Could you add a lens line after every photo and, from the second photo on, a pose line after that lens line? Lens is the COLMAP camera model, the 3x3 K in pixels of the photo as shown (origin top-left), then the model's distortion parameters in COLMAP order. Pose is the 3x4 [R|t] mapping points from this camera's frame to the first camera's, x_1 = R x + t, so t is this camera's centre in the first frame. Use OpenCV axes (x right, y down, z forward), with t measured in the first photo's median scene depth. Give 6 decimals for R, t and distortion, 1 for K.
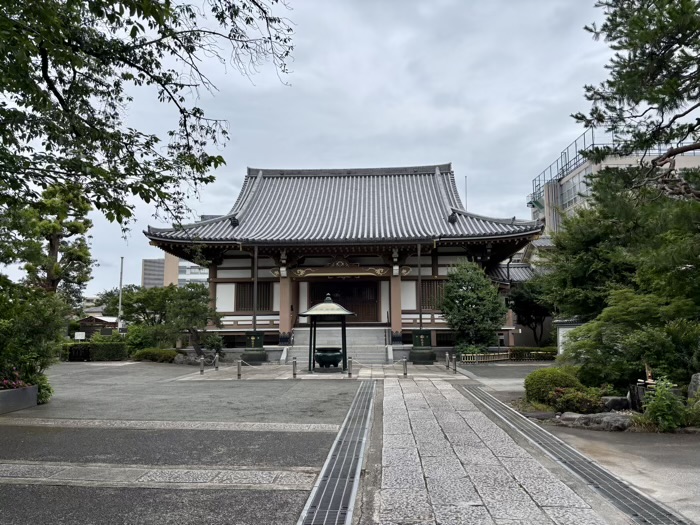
lens RADIAL K [[526.8, 0, 350.0], [0, 526.8, 262.5], [0, 0, 1]] dist [0.037643, -0.003294]
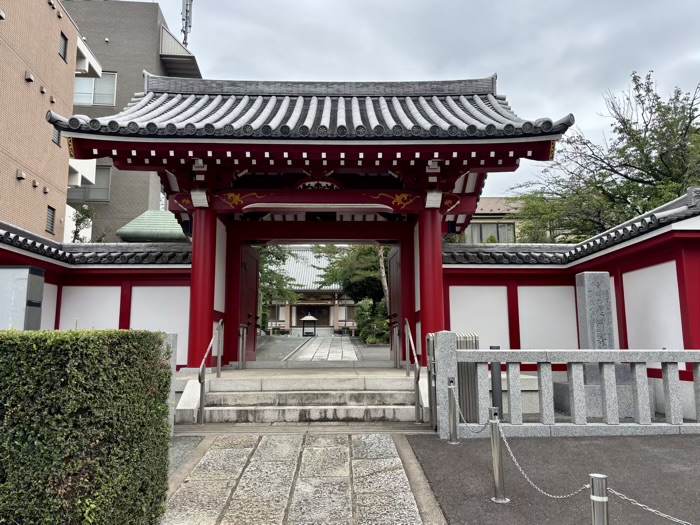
lens RADIAL K [[526.8, 0, 350.0], [0, 526.8, 262.5], [0, 0, 1]] dist [0.037643, -0.003294]
pose [[0.996476, 0.017929, 0.081939, -0.044846], [-0.015757, 0.999509, -0.027080, -0.096647], [-0.082385, 0.025694, 0.996269, -1.283196]]
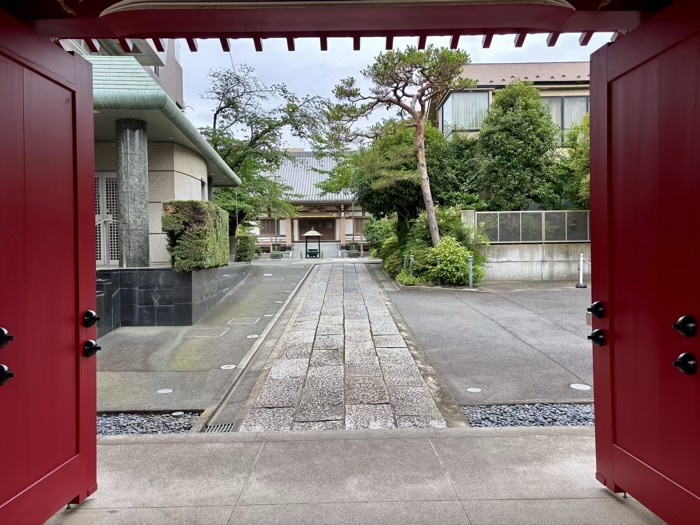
lens RADIAL K [[526.8, 0, 350.0], [0, 526.8, 262.5], [0, 0, 1]] dist [0.037643, -0.003294]
pose [[0.997167, -0.008664, 0.074721, -0.039274], [-0.002073, 0.989802, 0.142434, -0.091683], [-0.075194, -0.142185, 0.986980, -1.045223]]
